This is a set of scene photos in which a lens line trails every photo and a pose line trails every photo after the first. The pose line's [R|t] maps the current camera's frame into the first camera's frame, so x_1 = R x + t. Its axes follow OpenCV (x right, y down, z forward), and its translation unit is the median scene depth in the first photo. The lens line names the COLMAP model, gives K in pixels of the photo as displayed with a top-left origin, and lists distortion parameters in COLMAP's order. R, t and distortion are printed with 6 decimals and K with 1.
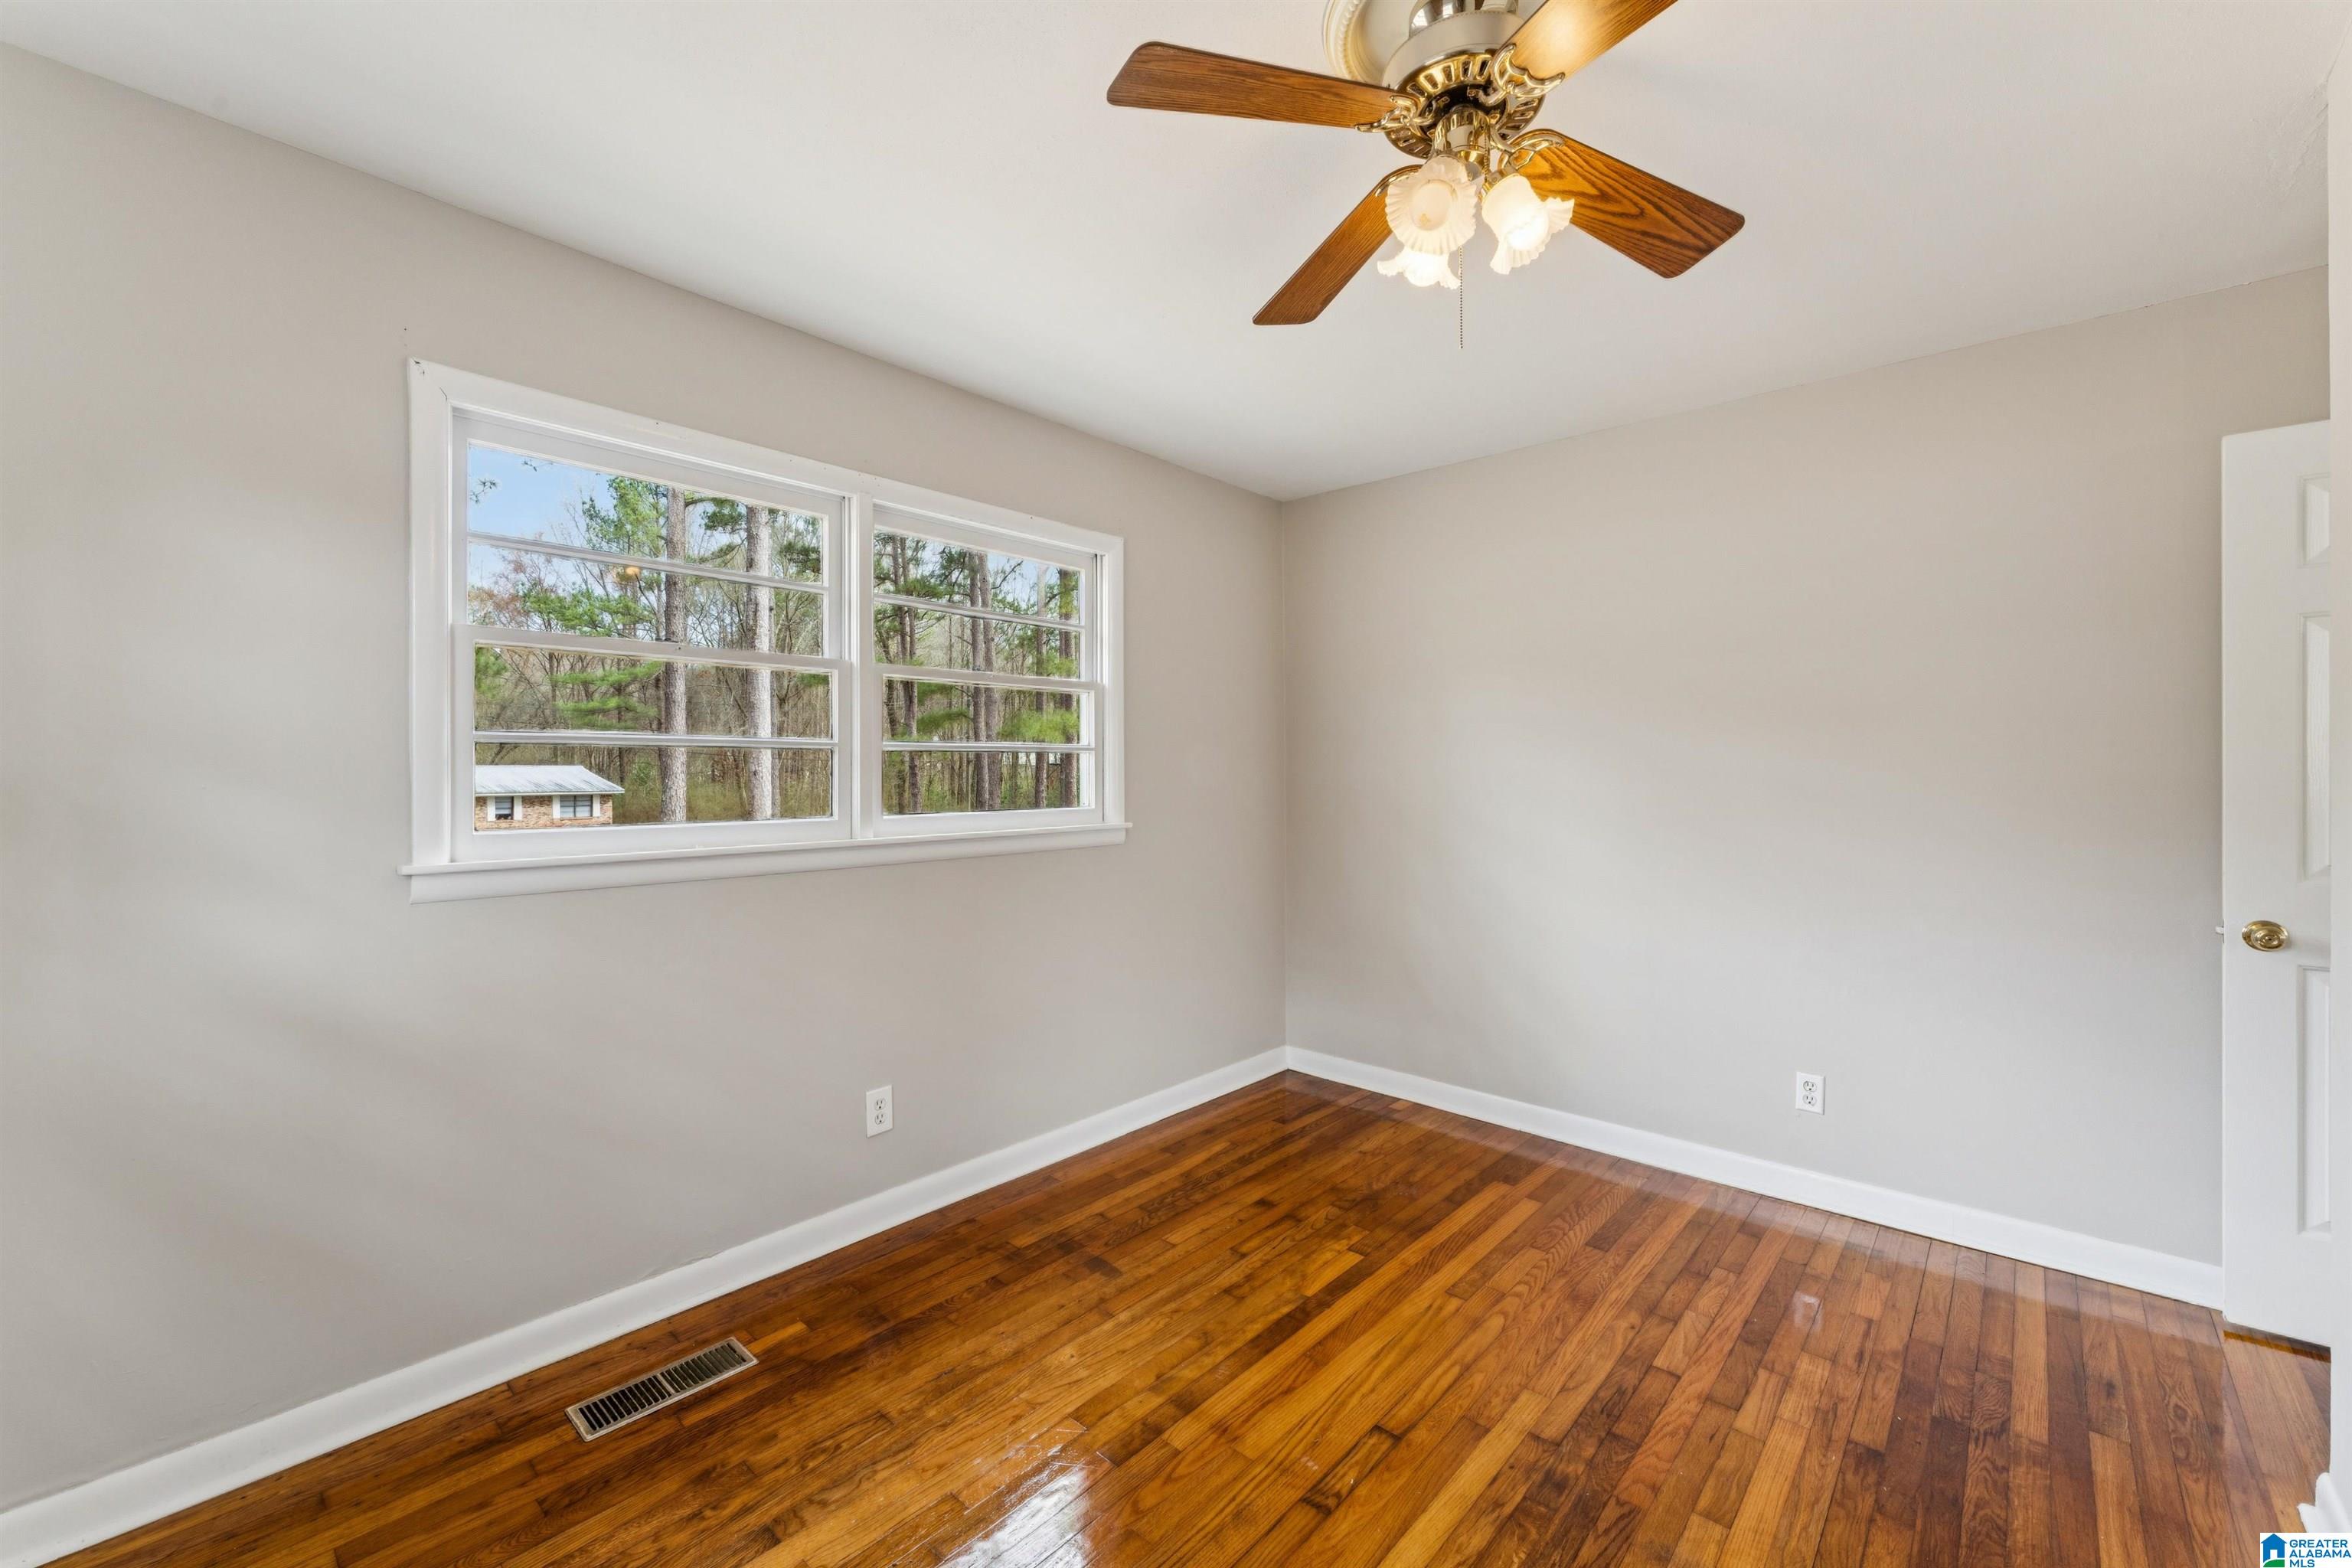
lens RADIAL K [[949.7, 0, 1176.2], [0, 949.7, 783.3], [0, 0, 1]] dist [-0.002209, -0.000452]
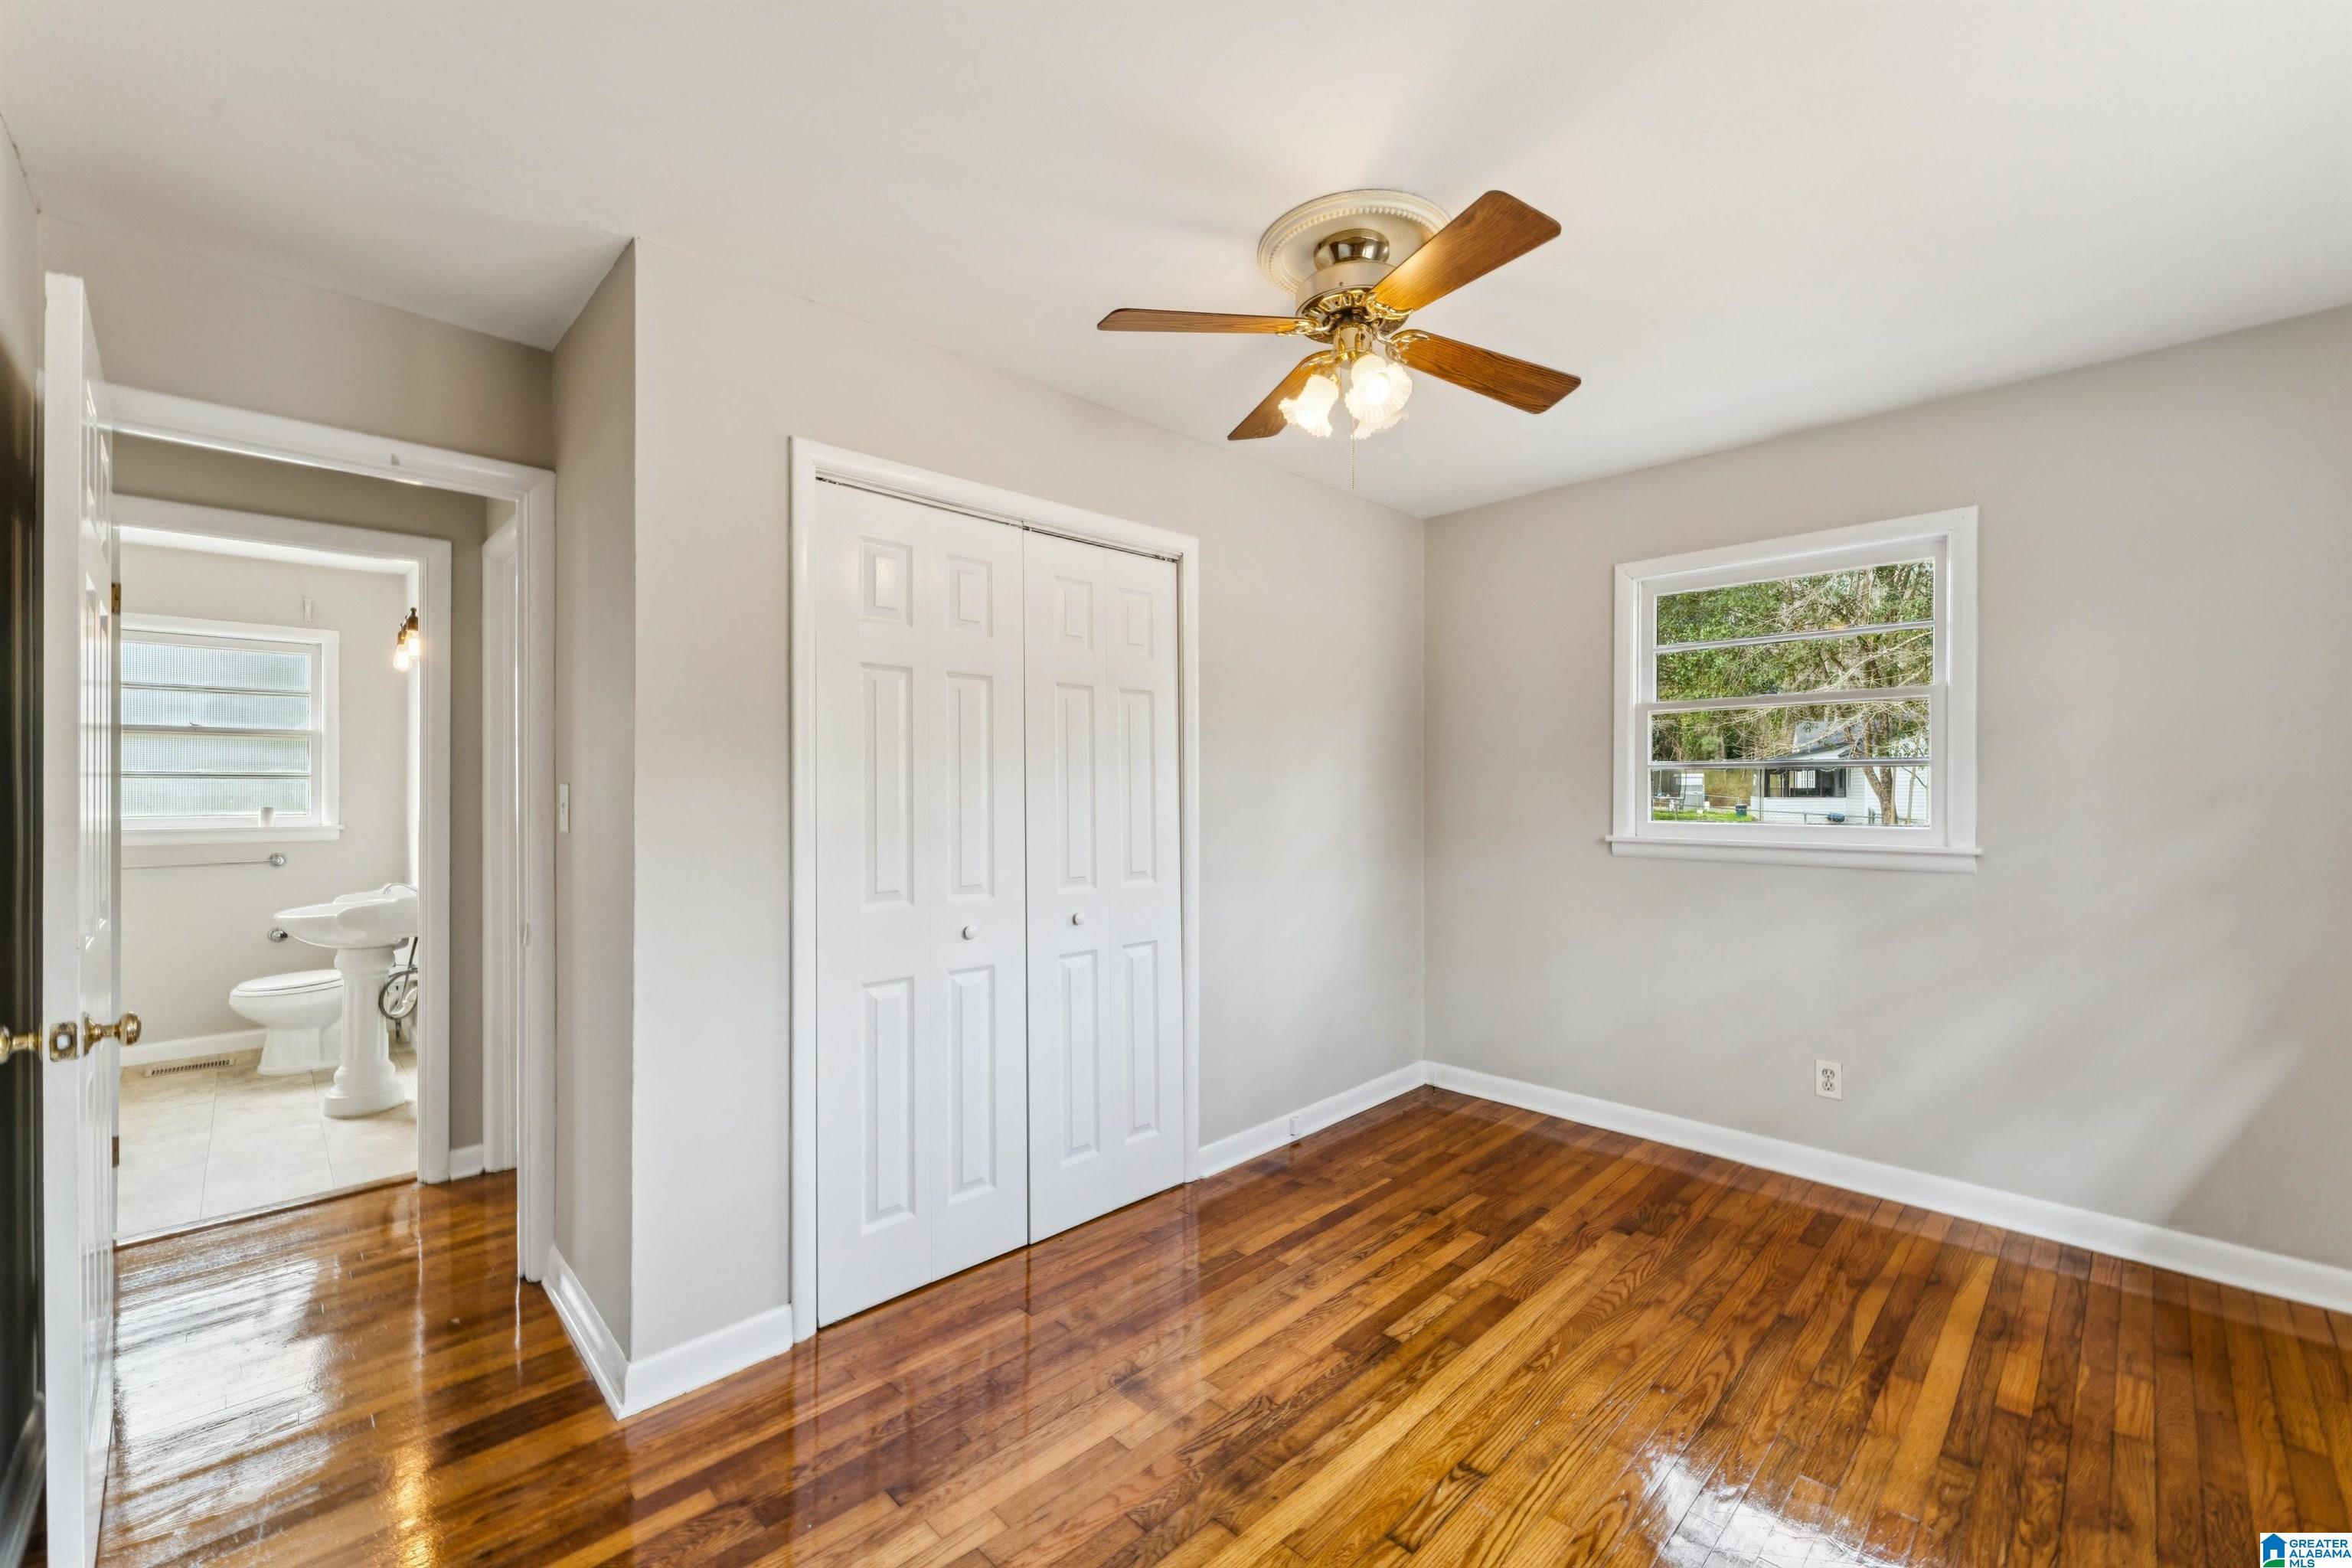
lens RADIAL K [[949.7, 0, 1175.5], [0, 949.7, 792.3], [0, 0, 1]] dist [-0.002209, -0.000452]
pose [[-0.997723, 0.005758, 0.067204, 0.394428], [0.006265, 0.999953, 0.007338, -0.017123], [-0.067159, 0.007742, -0.997712, 2.024122]]
